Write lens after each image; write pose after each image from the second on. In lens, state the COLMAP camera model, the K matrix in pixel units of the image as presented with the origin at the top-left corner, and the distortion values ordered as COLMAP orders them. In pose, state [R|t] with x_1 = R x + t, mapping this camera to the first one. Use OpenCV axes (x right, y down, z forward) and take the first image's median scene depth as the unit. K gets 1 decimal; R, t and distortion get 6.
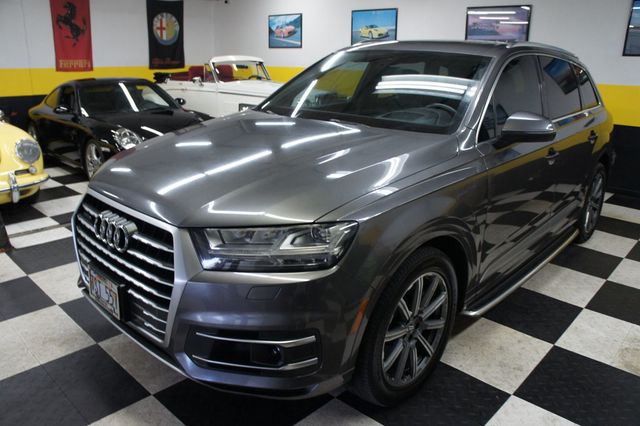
lens RADIAL K [[503.6, 0, 319.3], [0, 503.6, 208.9], [0, 0, 1]] dist [-0.188608, 0.145123]
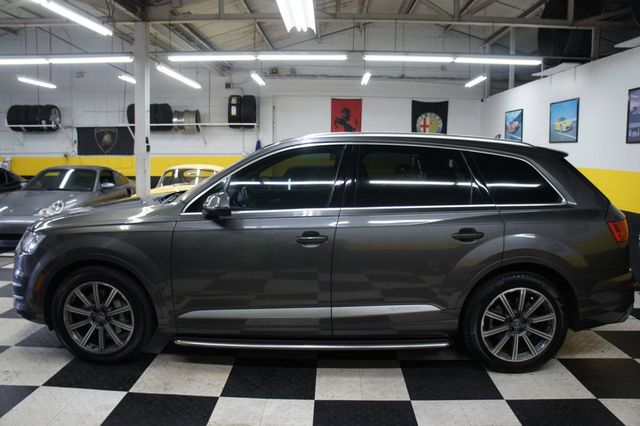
lens RADIAL K [[503.6, 0, 319.3], [0, 503.6, 208.9], [0, 0, 1]] dist [-0.188608, 0.145123]
pose [[0.660921, 0.074194, -0.746779, 0.481346], [-0.210245, 0.973557, -0.089348, -0.029616], [0.720403, 0.216059, 0.659043, 0.107585]]
